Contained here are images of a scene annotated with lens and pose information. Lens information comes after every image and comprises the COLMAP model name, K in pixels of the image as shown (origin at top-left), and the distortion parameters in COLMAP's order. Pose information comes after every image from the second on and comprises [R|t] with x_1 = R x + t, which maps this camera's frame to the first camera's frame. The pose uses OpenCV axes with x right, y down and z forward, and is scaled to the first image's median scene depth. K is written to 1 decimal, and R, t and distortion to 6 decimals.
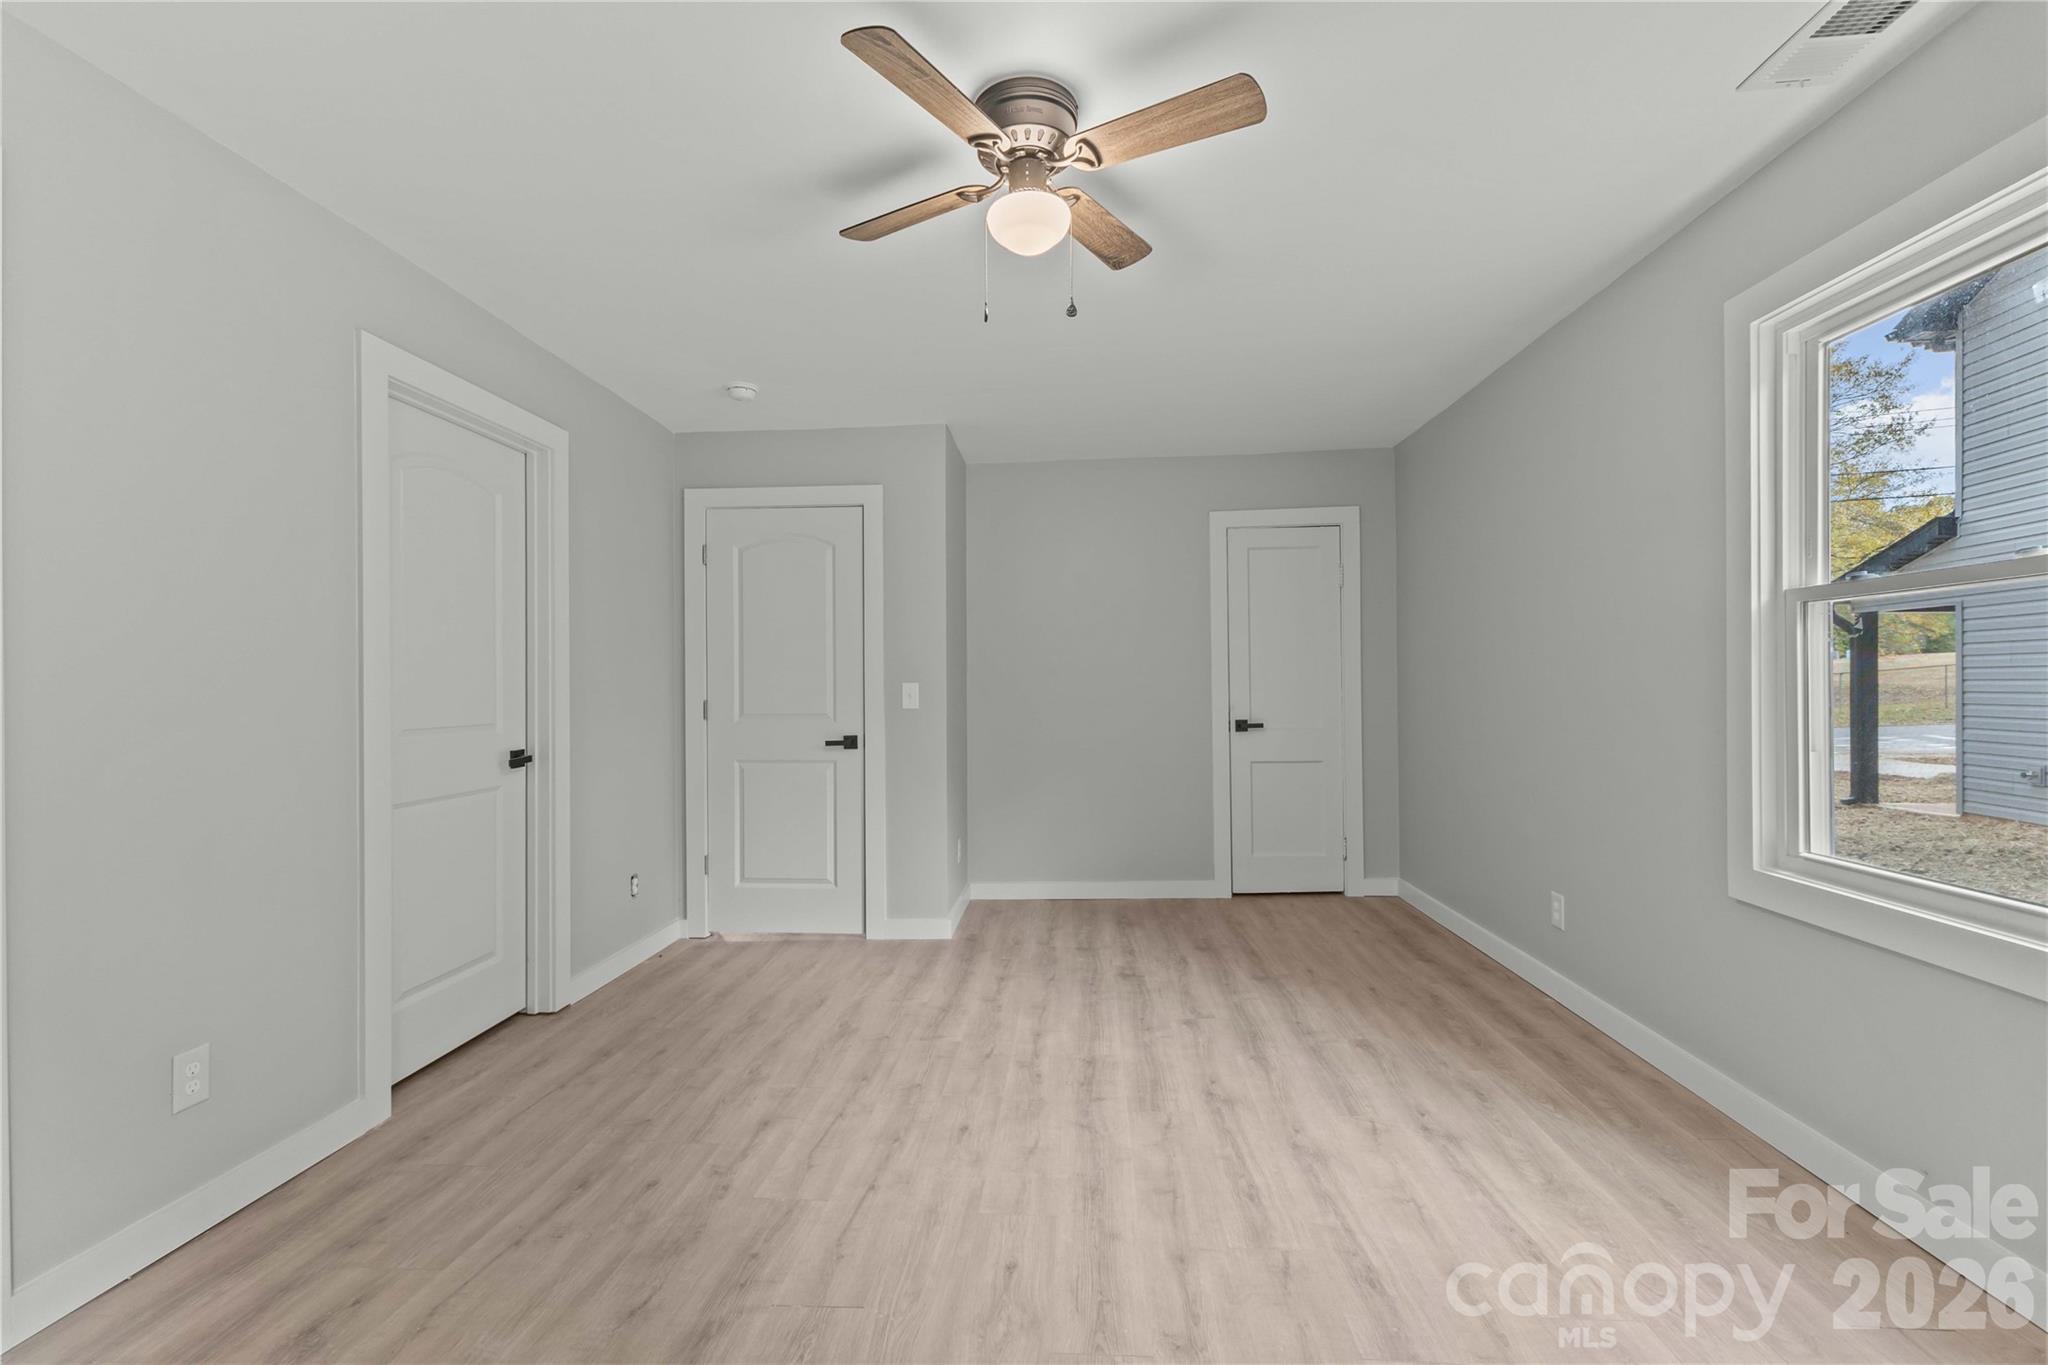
lens RADIAL K [[885.5, 0, 1027.8], [0, 885.5, 686.9], [0, 0, 1]] dist [0.011831, -0.000373]
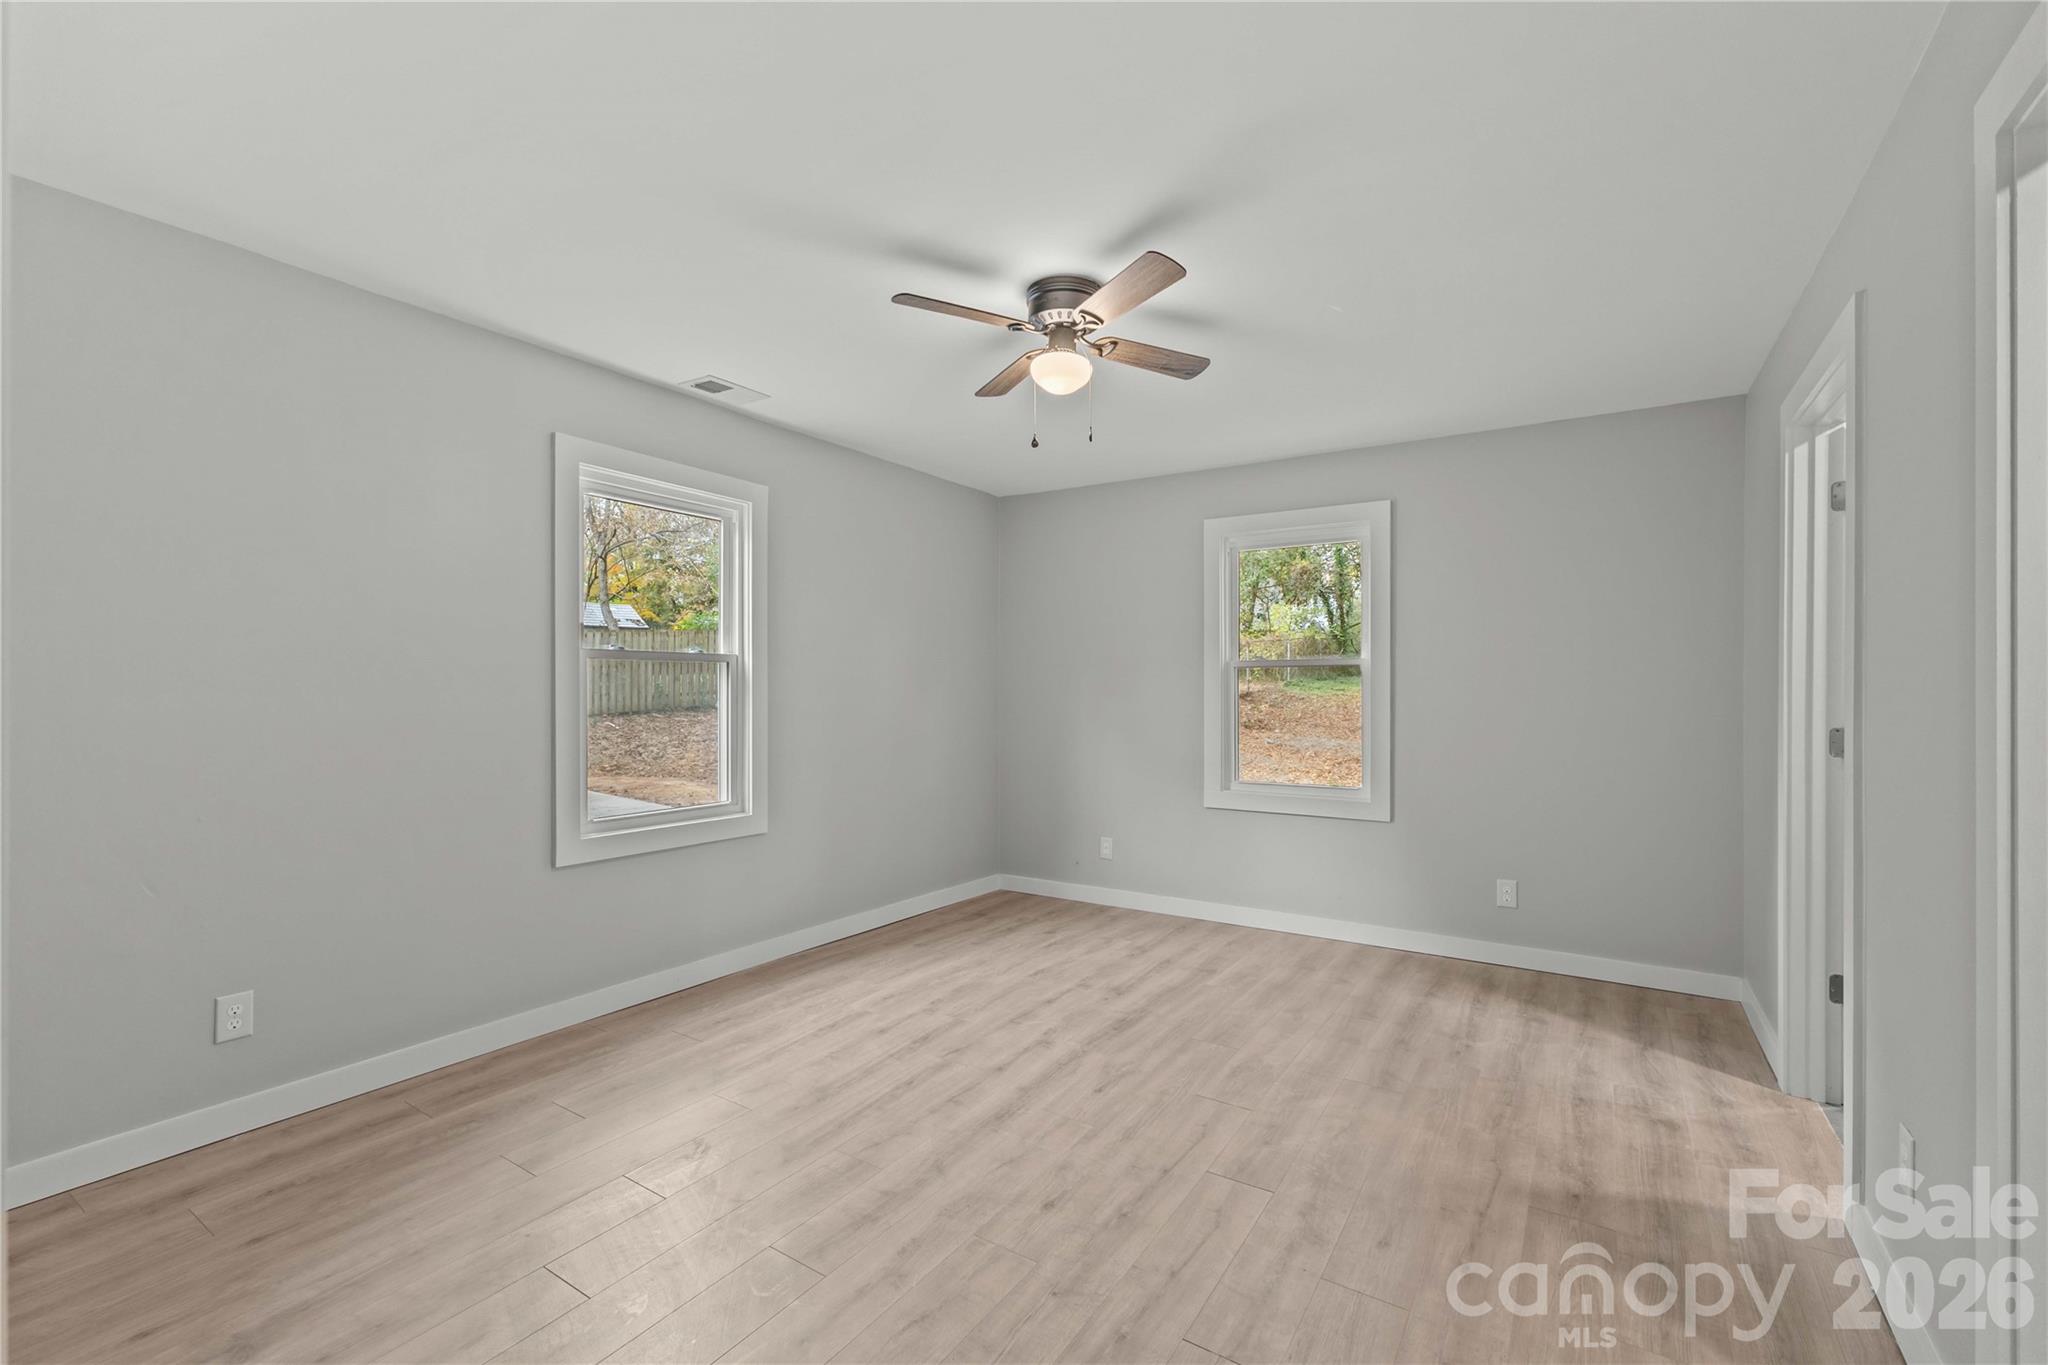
lens RADIAL K [[885.5, 0, 1039.8], [0, 885.5, 690.4], [0, 0, 1]] dist [0.011831, -0.000373]
pose [[-0.880869, 0.005817, 0.473325, -0.446608], [0.005196, 0.999983, -0.002620, -0.024422], [-0.473332, 0.000151, -0.880884, 1.622482]]
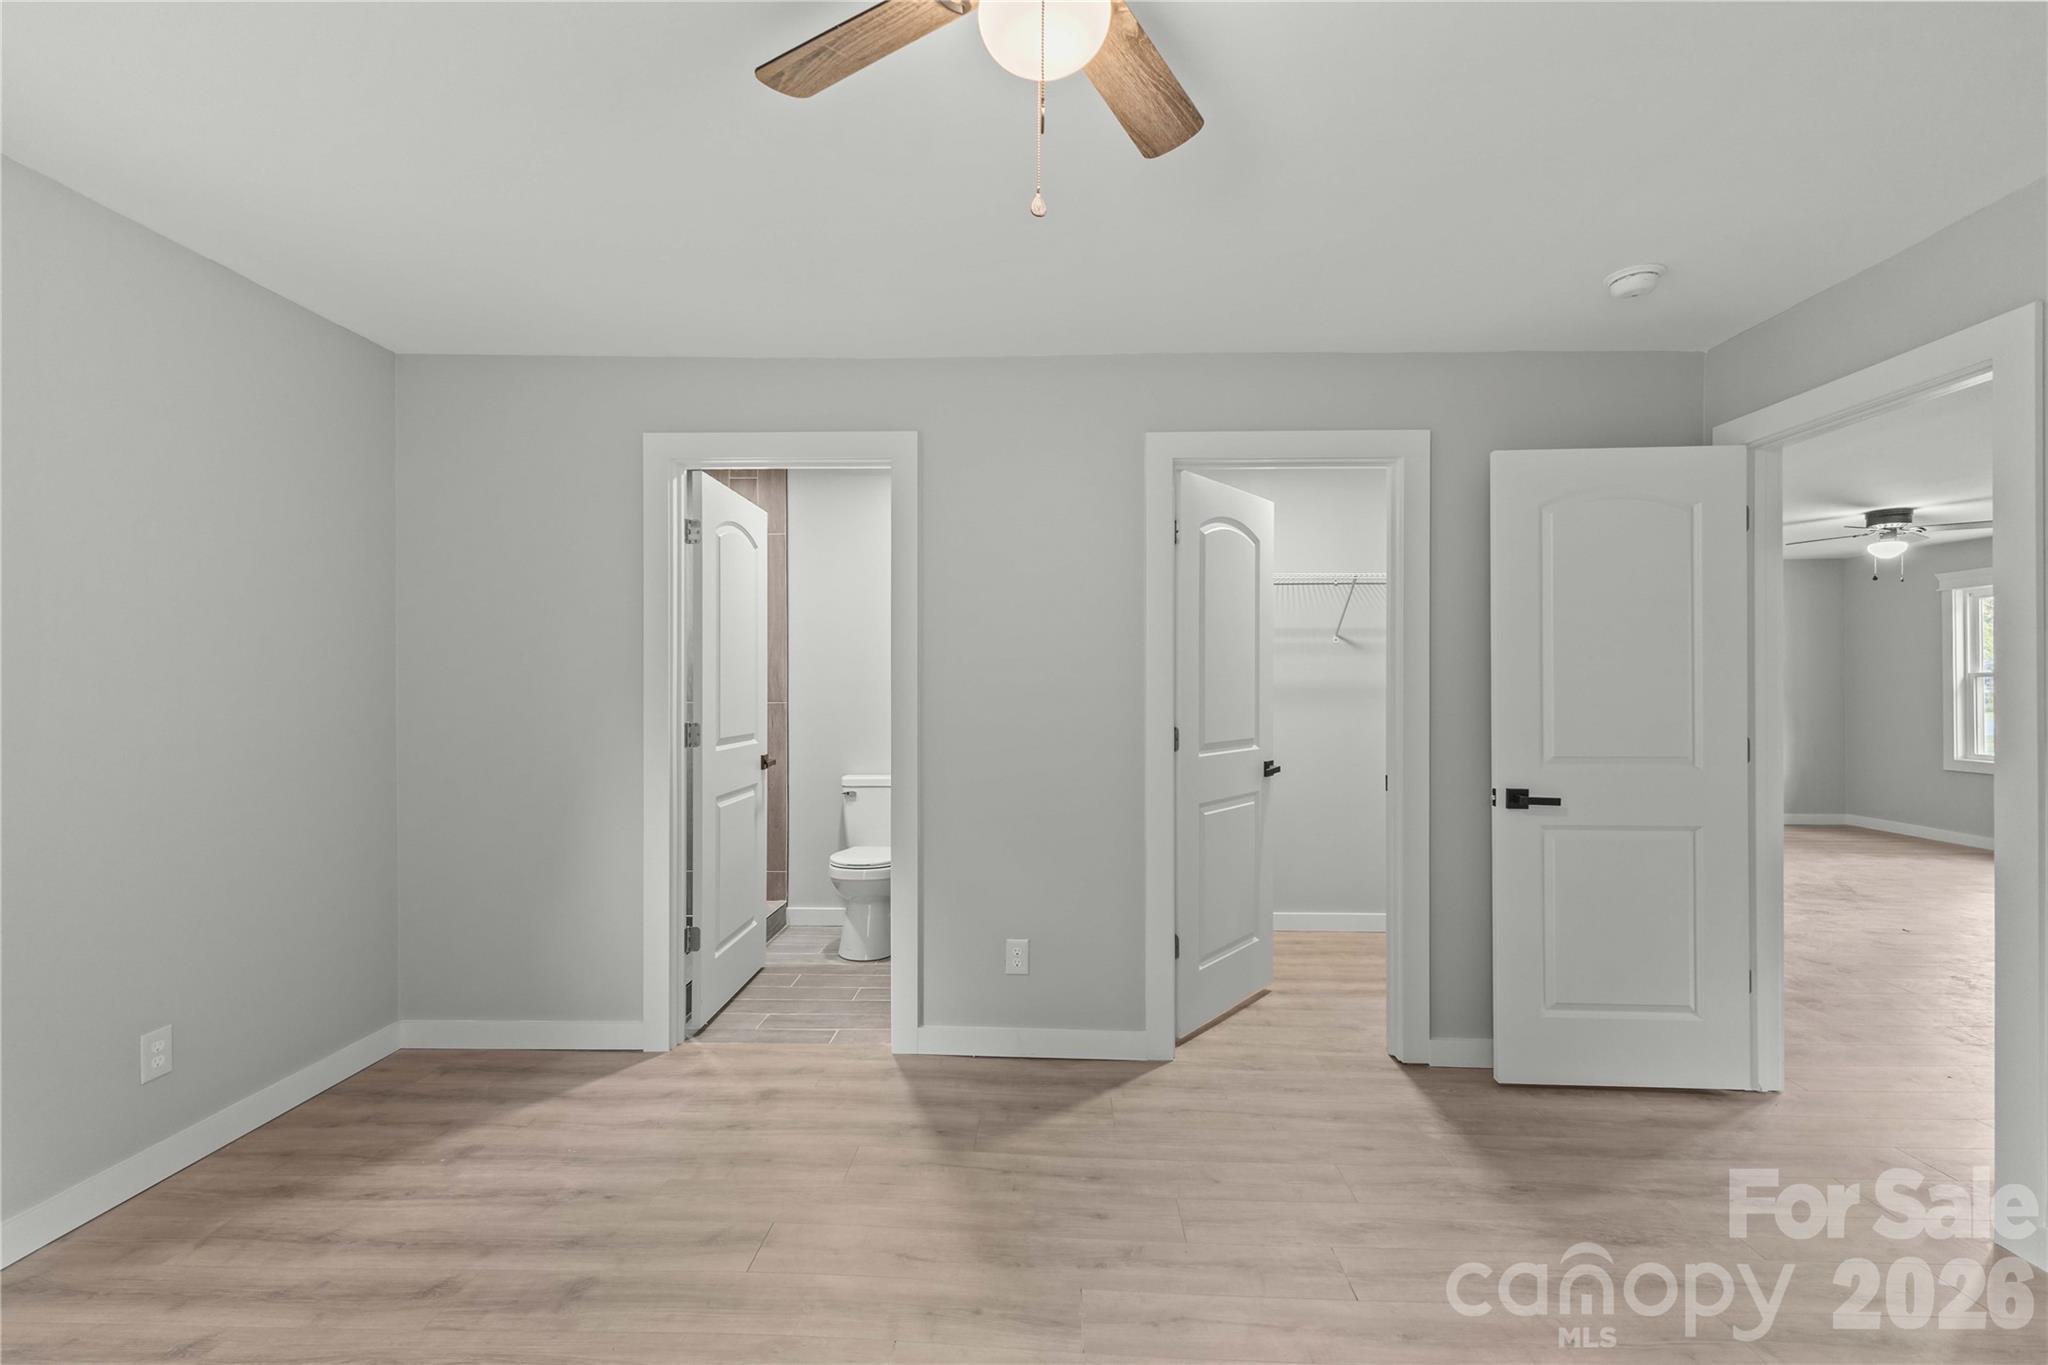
lens RADIAL K [[885.5, 0, 1016.9], [0, 885.5, 685.0], [0, 0, 1]] dist [0.011831, -0.000373]
pose [[0.026915, 0.007439, -0.999610, 0.468094], [-0.000221, 0.999972, 0.007436, -0.042168], [0.999638, 0.000020, 0.026916, 0.708665]]
